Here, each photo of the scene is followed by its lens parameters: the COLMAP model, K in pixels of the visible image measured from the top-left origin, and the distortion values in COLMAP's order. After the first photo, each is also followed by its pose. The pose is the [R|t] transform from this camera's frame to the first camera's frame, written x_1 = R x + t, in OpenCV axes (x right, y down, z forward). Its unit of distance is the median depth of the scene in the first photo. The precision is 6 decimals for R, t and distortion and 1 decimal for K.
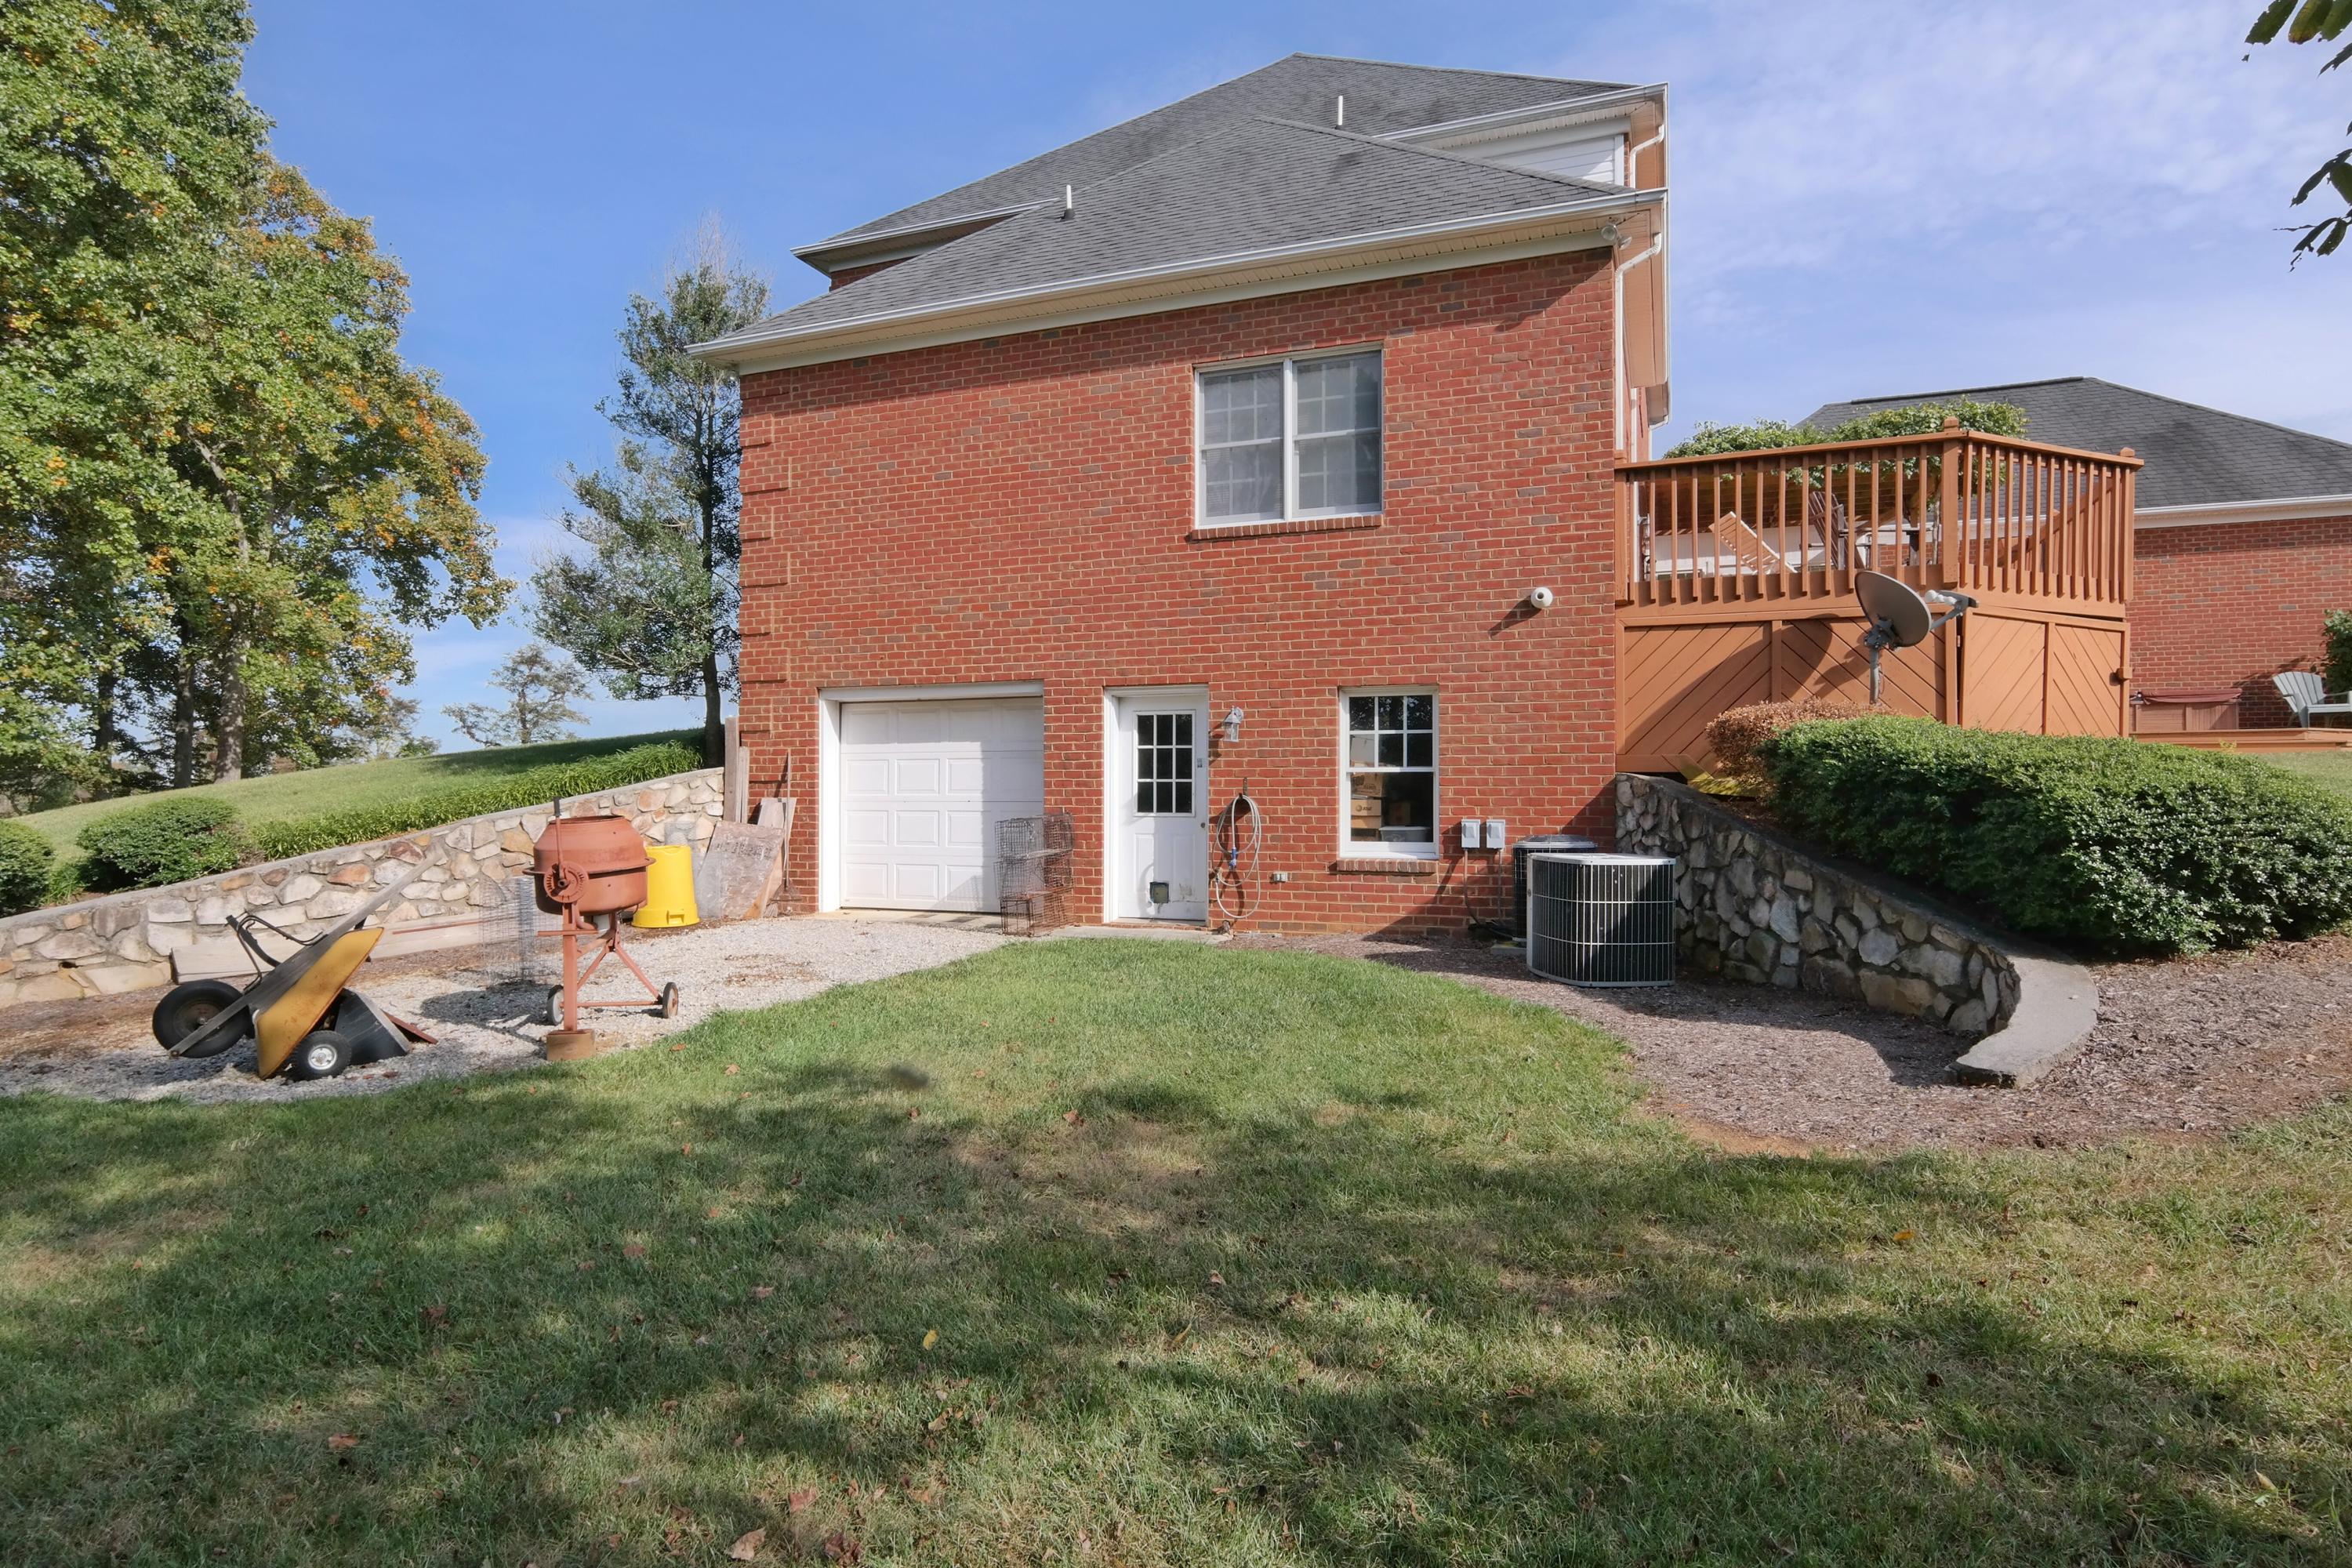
lens RADIAL K [[1281.2, 0, 1175.9], [0, 1281.2, 786.5], [0, 0, 1]] dist [0.005288, -0.000285]
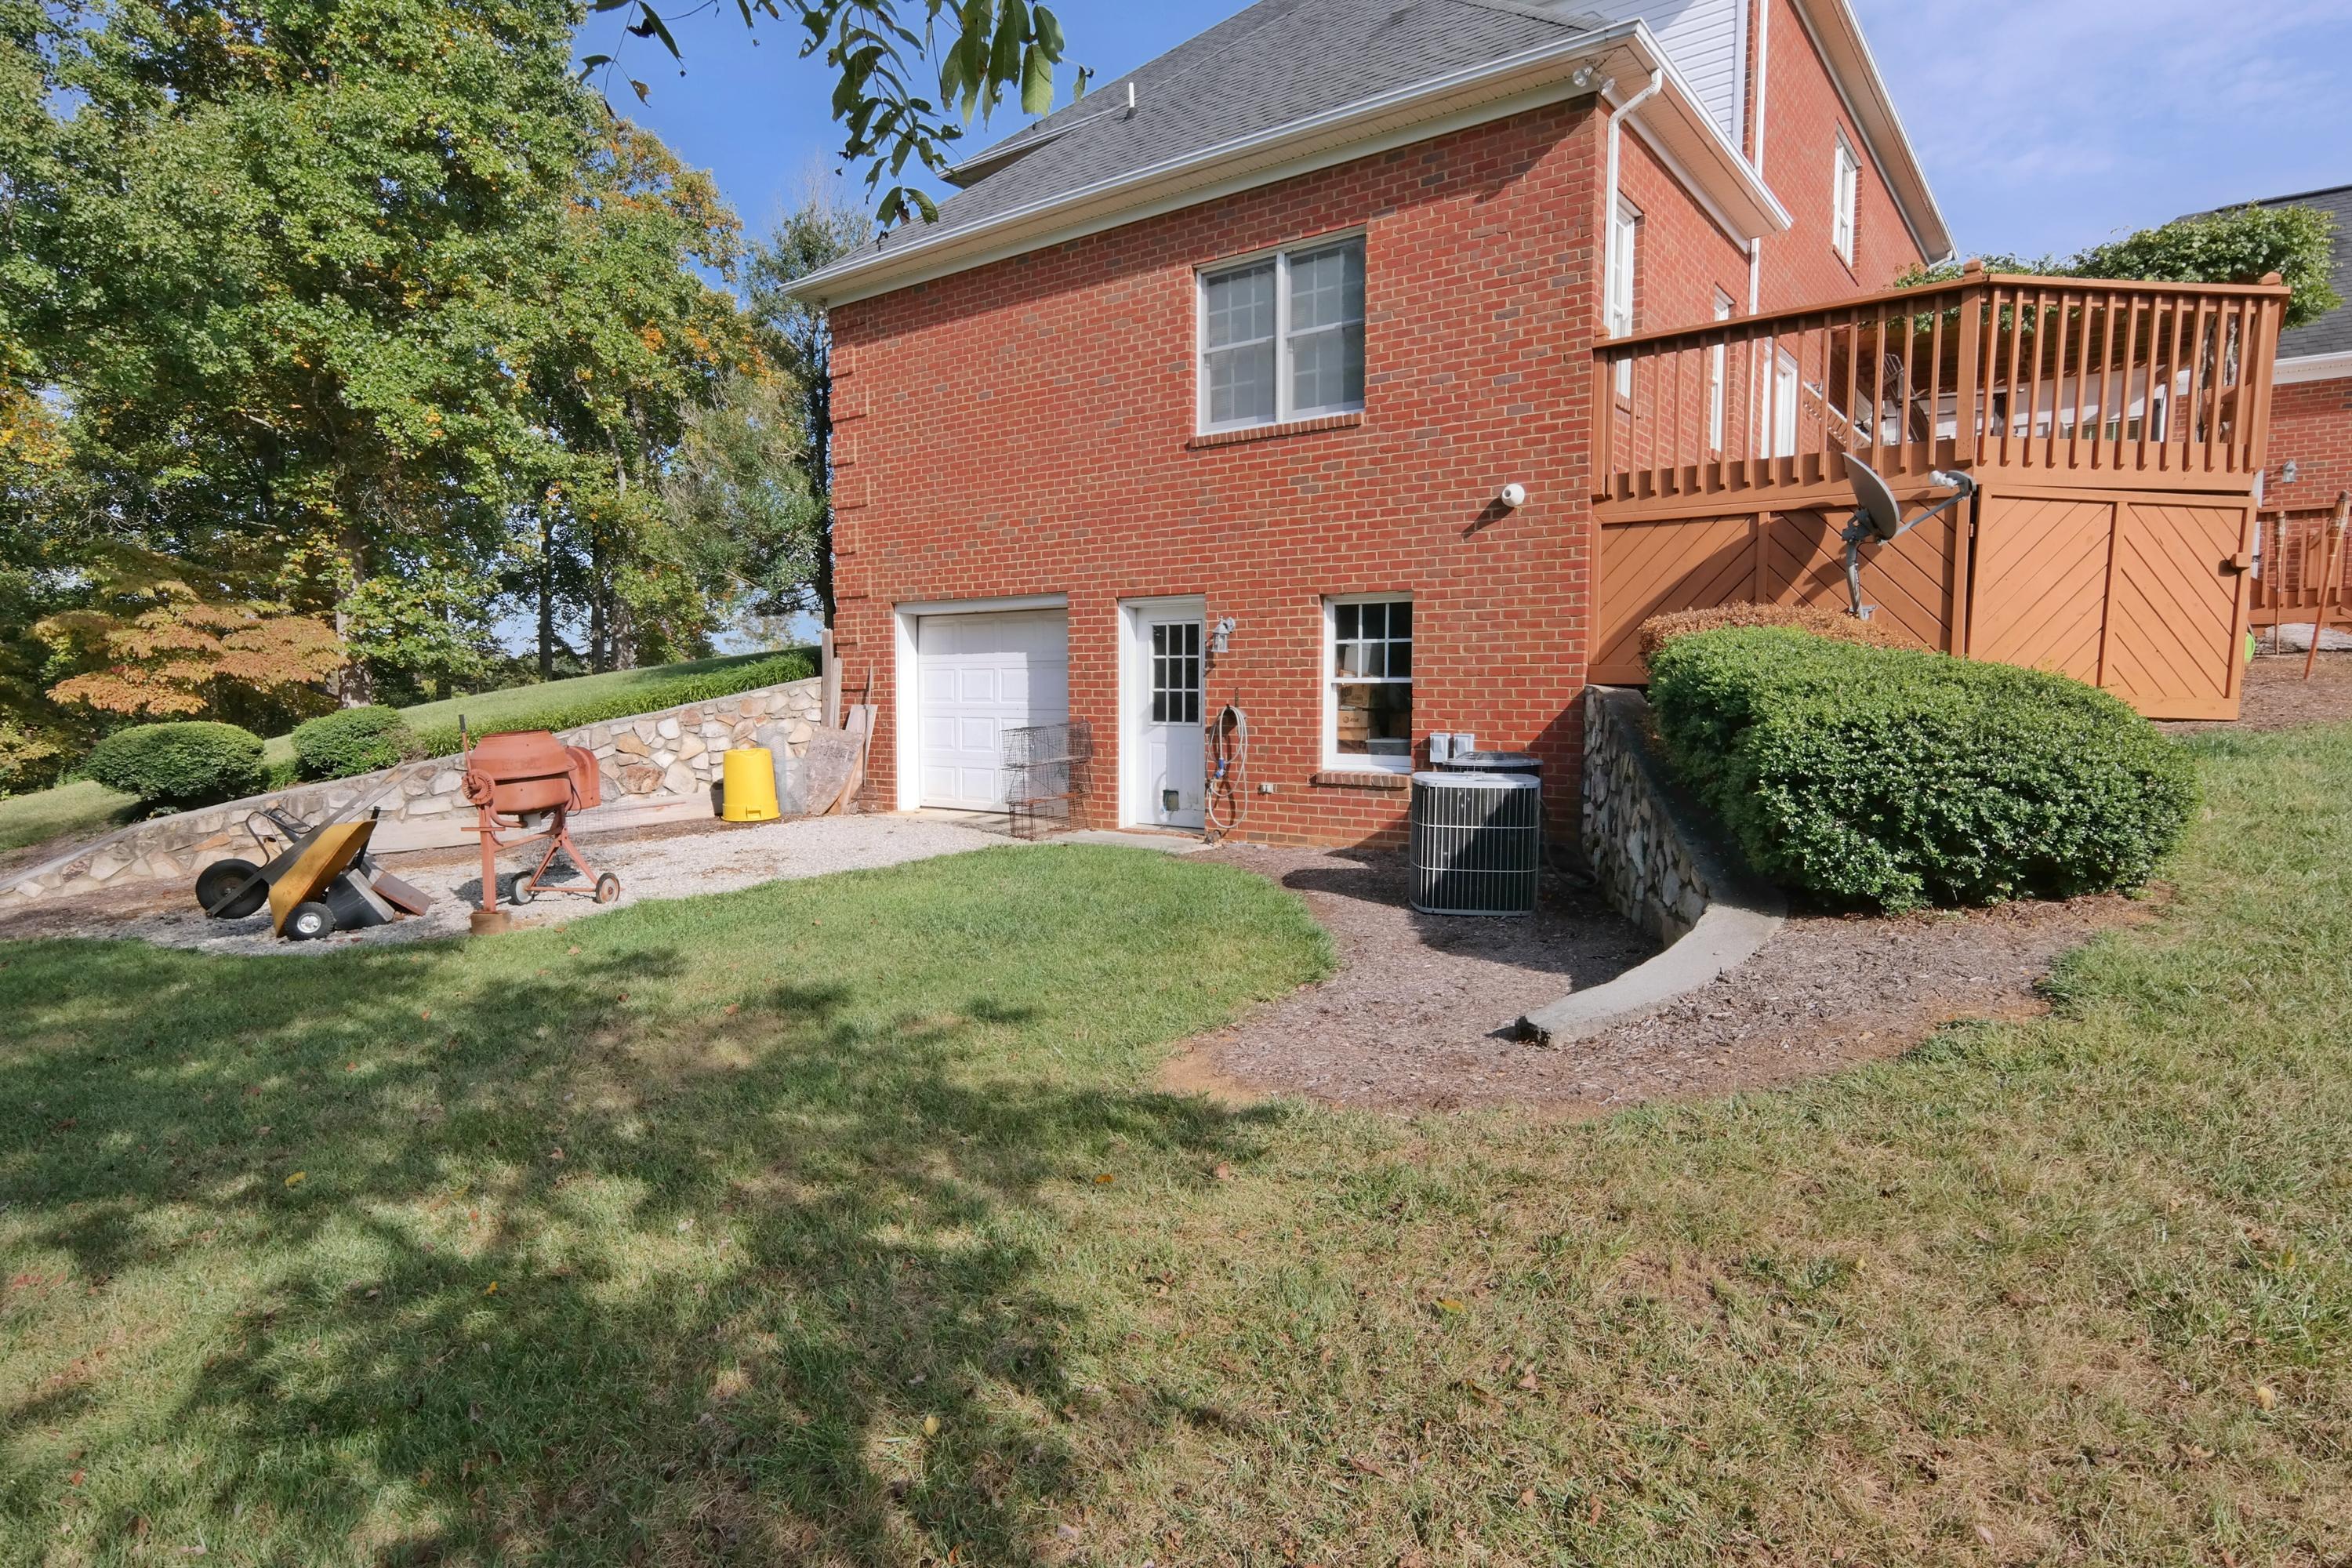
lens RADIAL K [[1281.2, 0, 1172.4], [0, 1281.2, 788.3], [0, 0, 1]] dist [0.005288, -0.000285]
pose [[0.962442, 0.019799, -0.270764, 0.294973], [0.003085, 0.996475, 0.083831, -0.013875], [0.271469, -0.081518, 0.958989, 0.023674]]
